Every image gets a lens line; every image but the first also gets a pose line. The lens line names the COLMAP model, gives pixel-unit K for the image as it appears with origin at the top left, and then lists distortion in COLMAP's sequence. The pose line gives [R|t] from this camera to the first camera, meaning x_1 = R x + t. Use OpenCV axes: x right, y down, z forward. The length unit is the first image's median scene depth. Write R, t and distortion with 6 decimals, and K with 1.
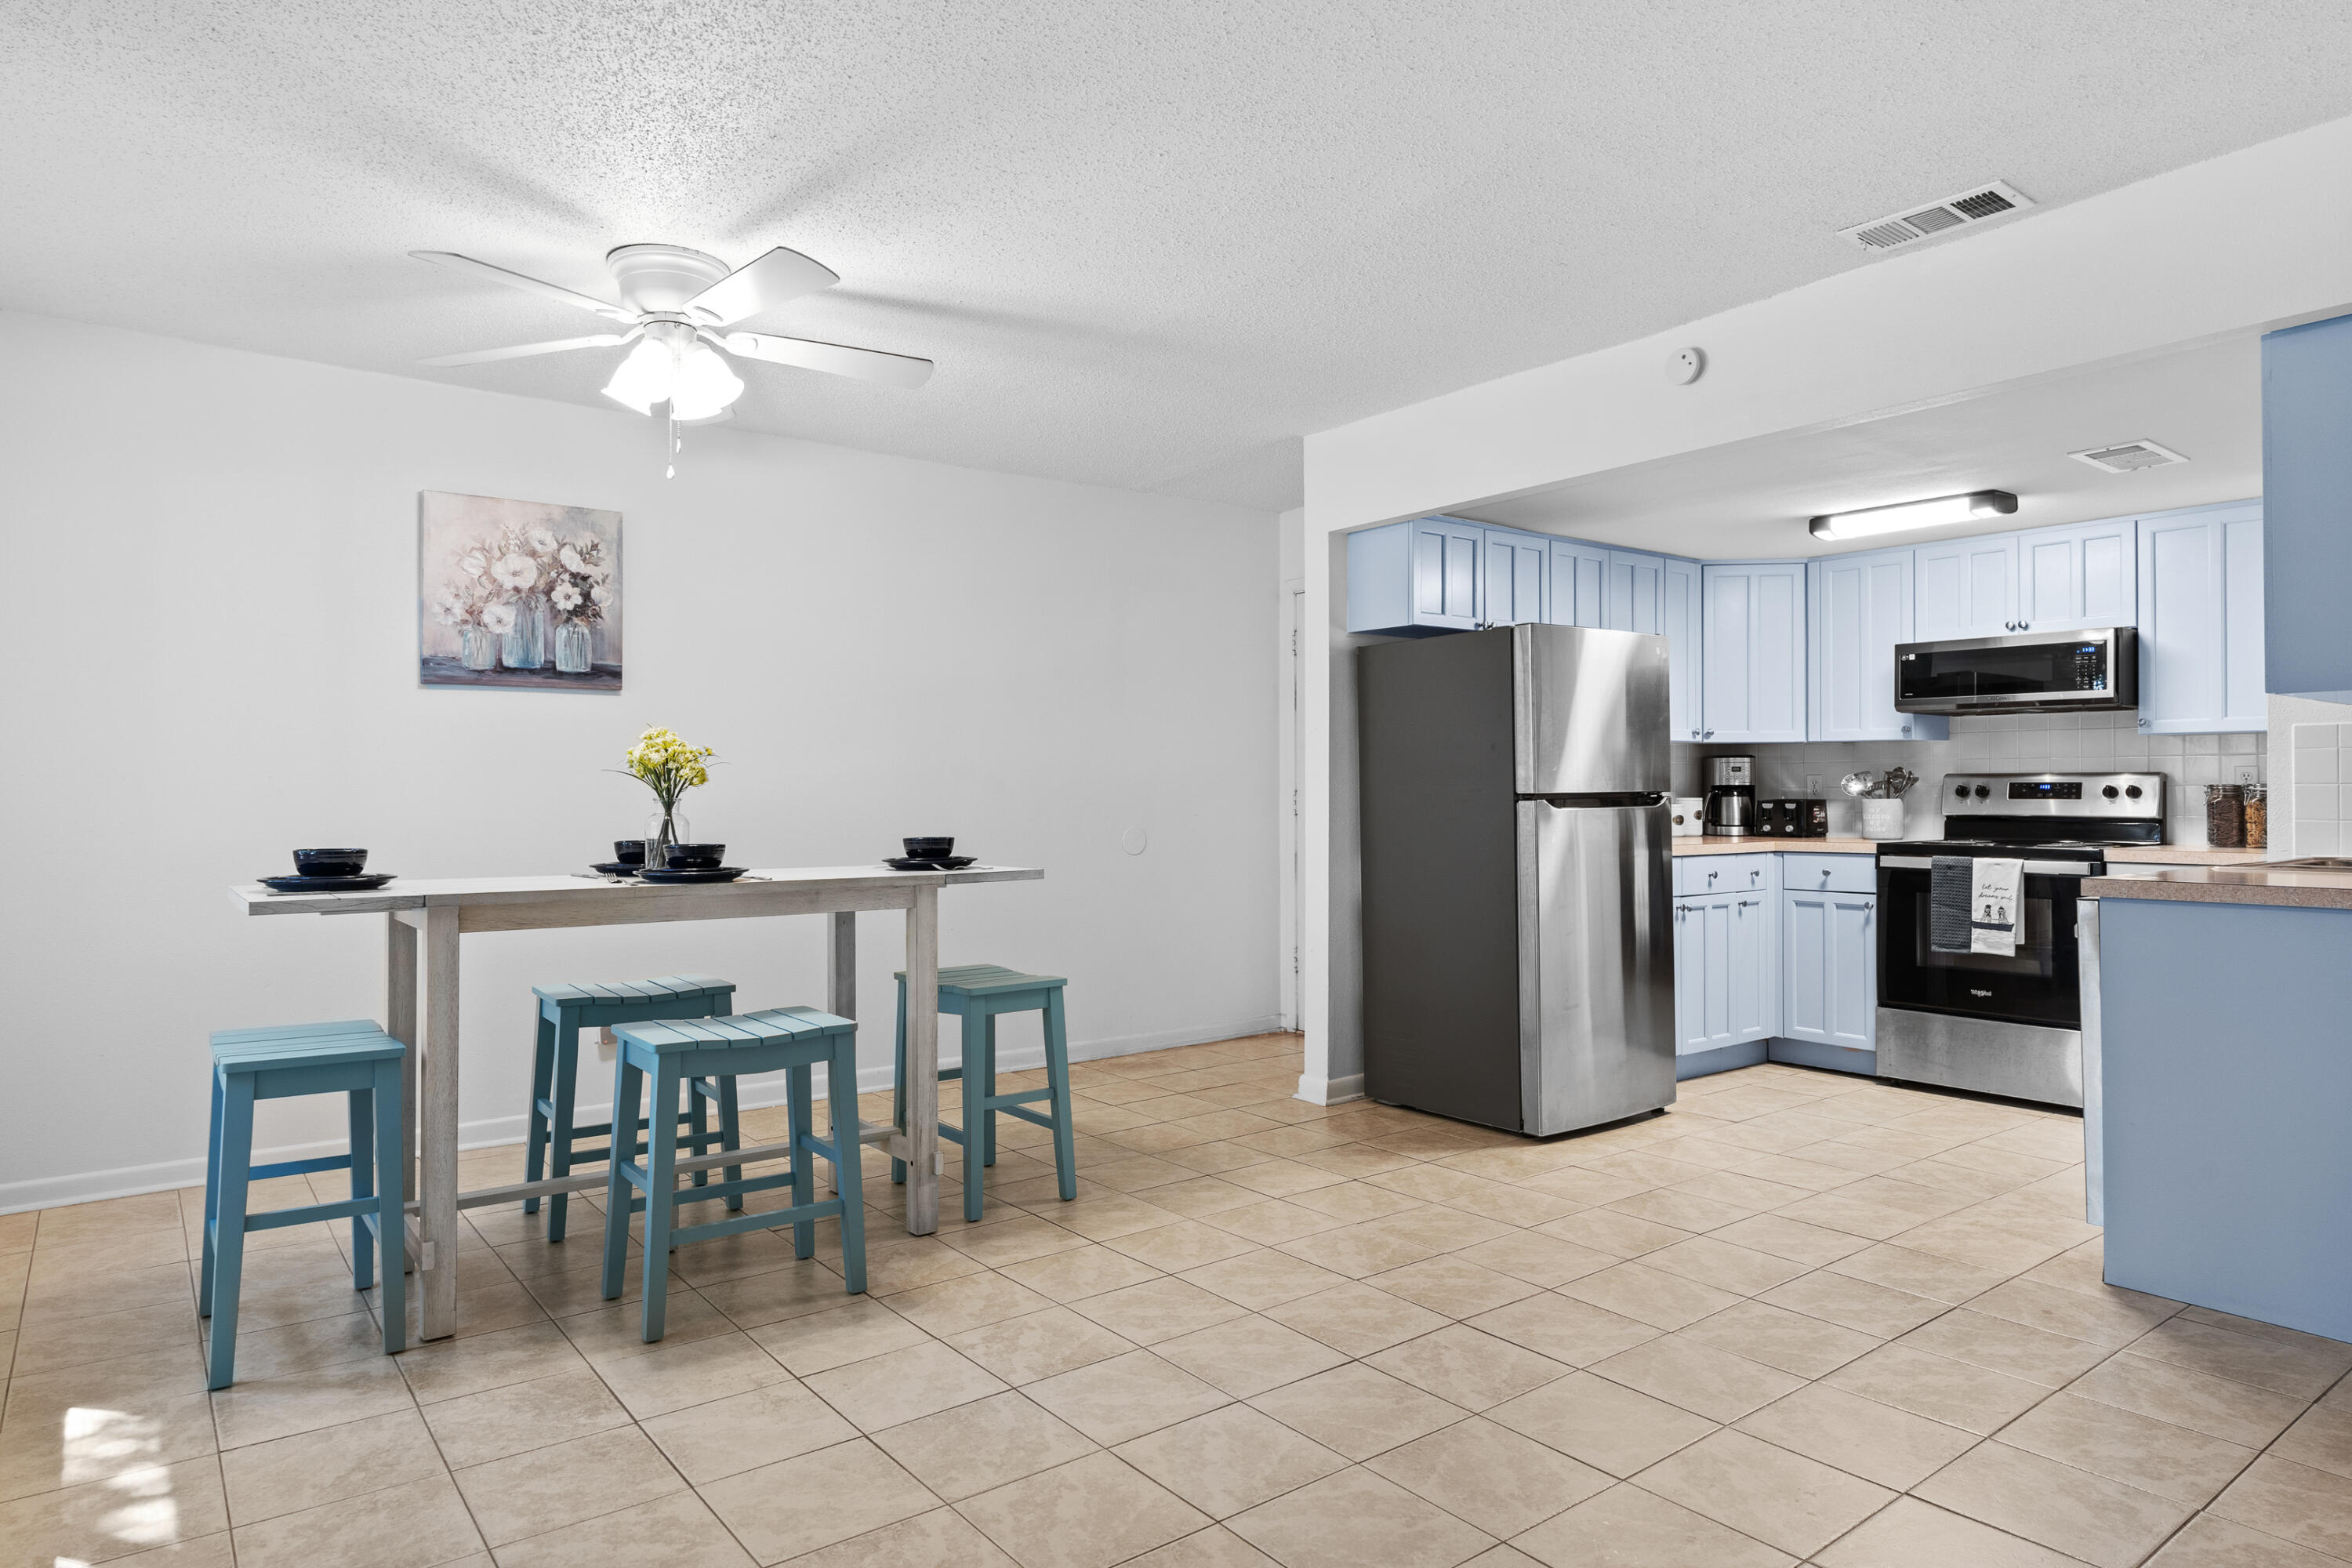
lens RADIAL K [[1378.7, 0, 1176.0], [0, 1378.7, 784.0], [0, 0, 1]] dist [-0.001596, -0.000828]
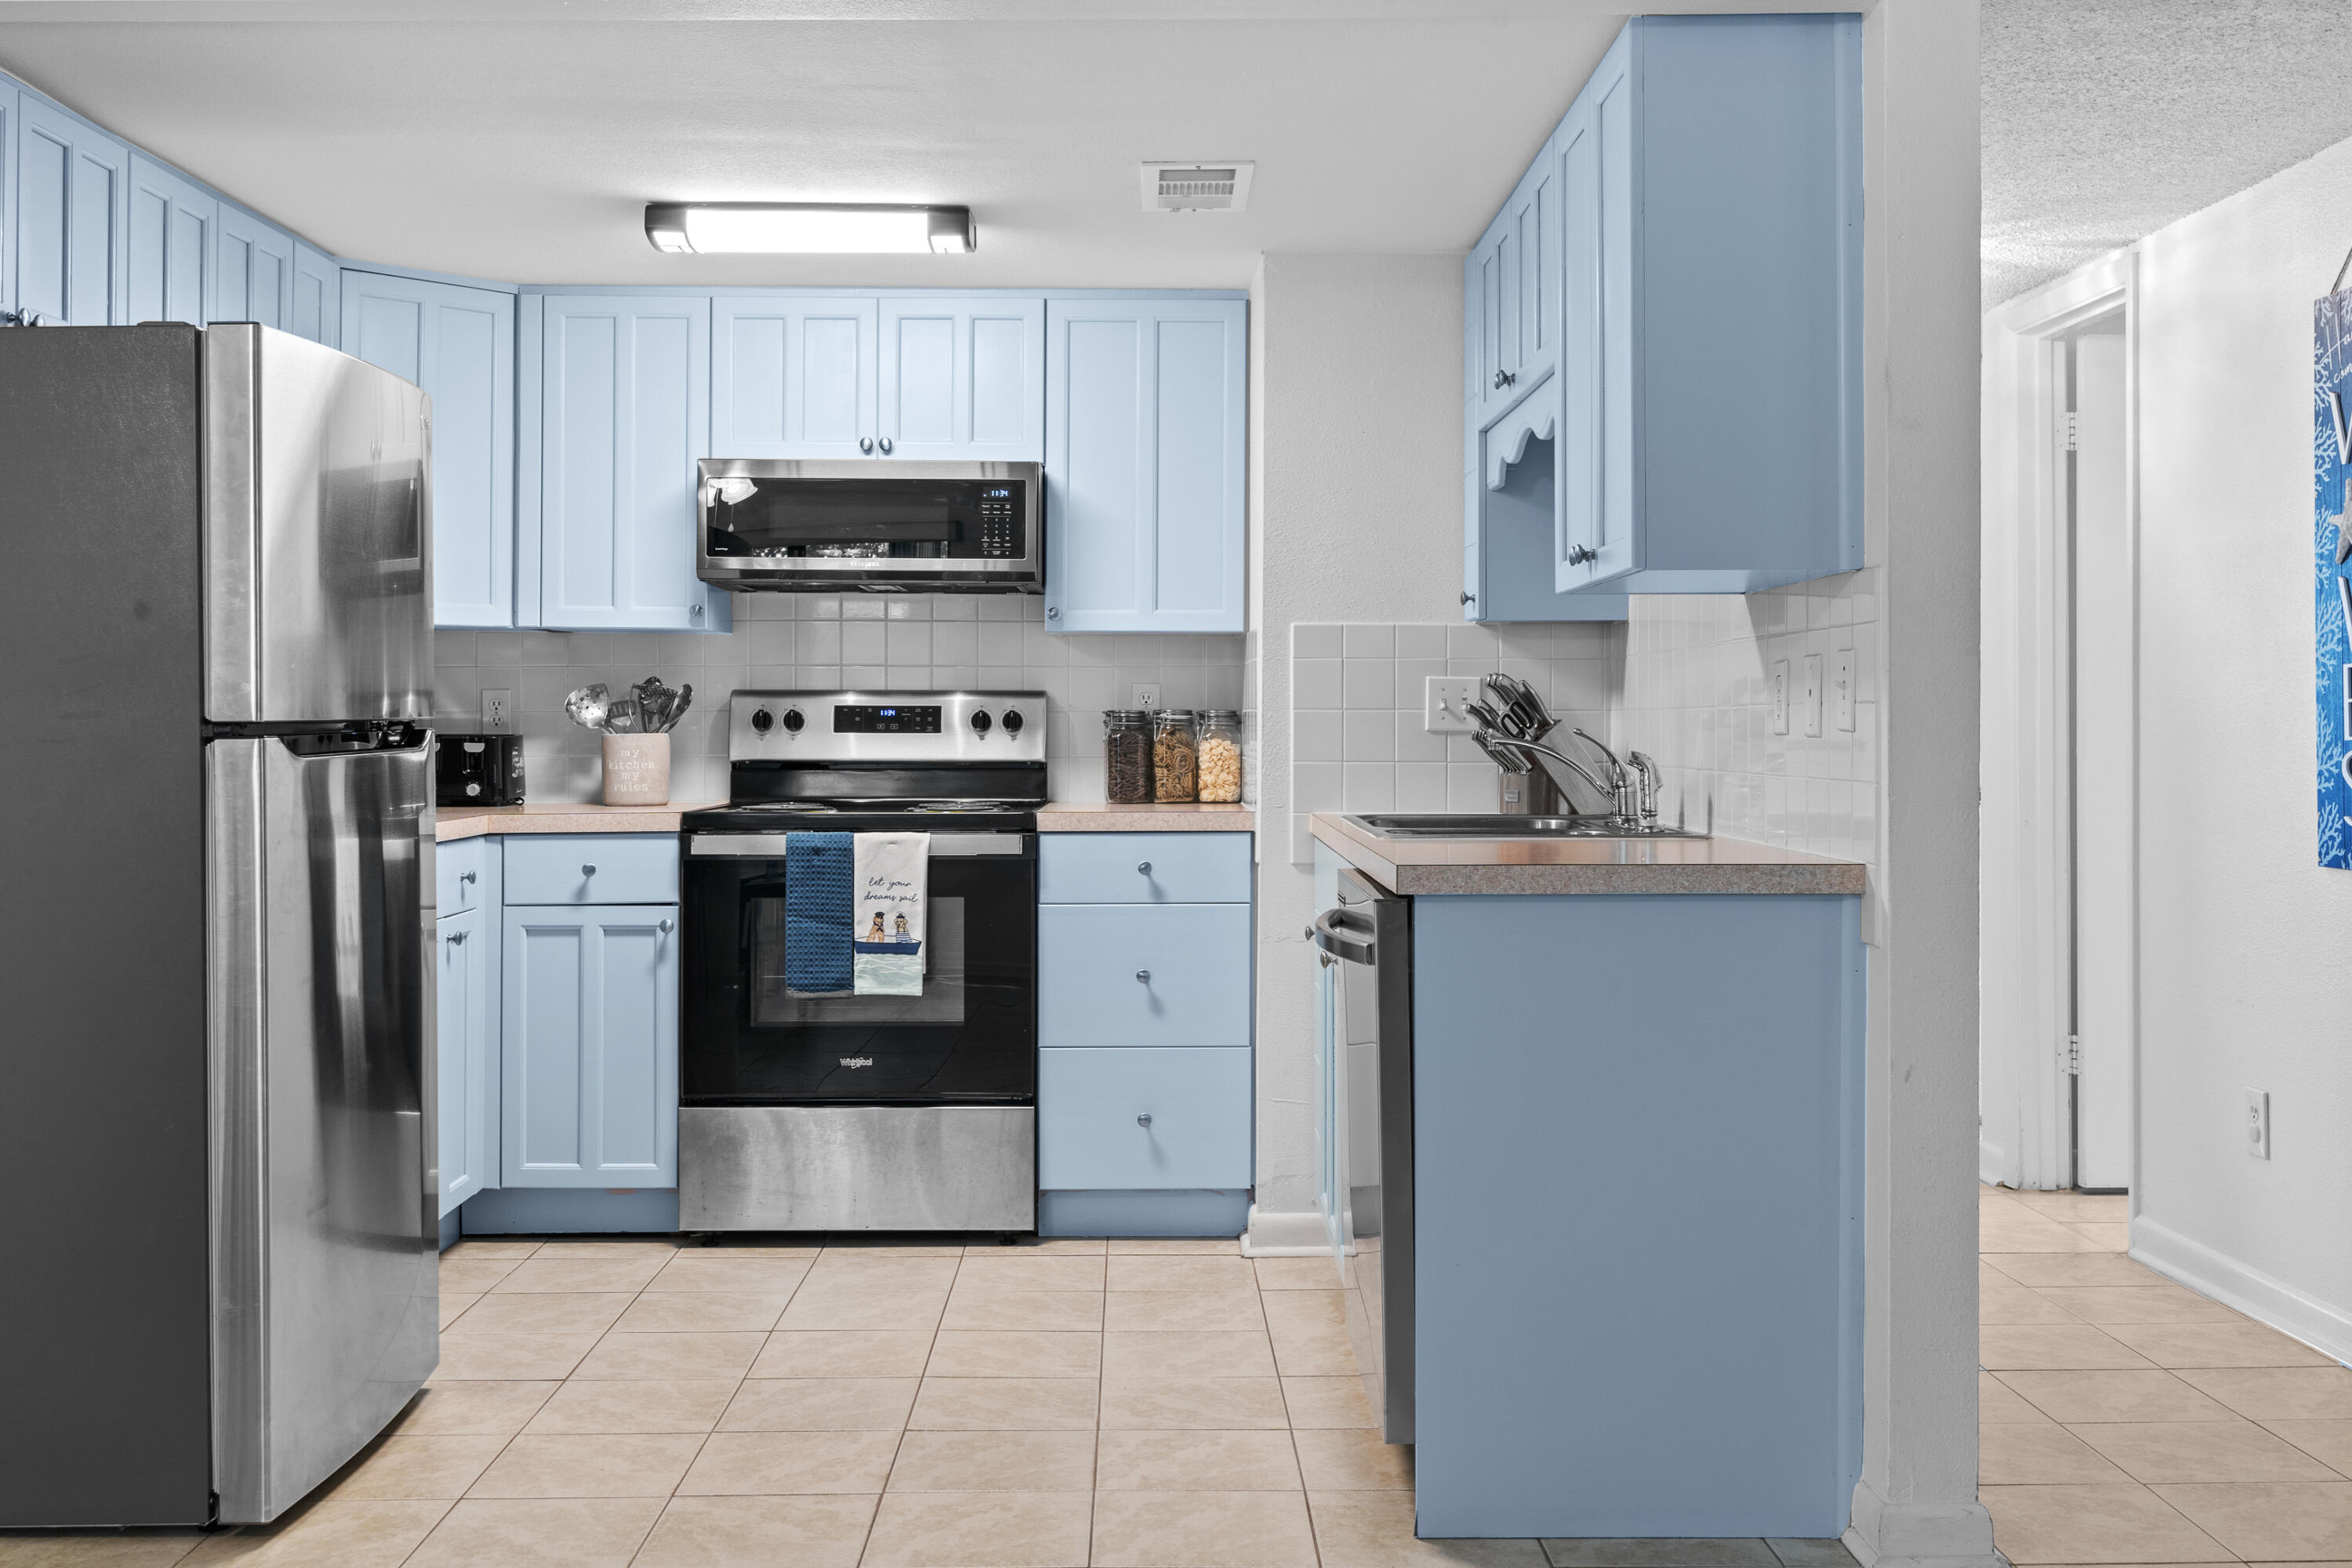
lens RADIAL K [[2309.2, 0, 1173.3], [0, 2309.2, 695.3], [0, 0, 1]] dist [0.008038, 0.005885]
pose [[0.603771, 0.010417, 0.797090, -0.119037], [-0.005489, 0.999945, -0.008911, 0.002881], [-0.797139, 0.001005, 0.603795, 0.289779]]
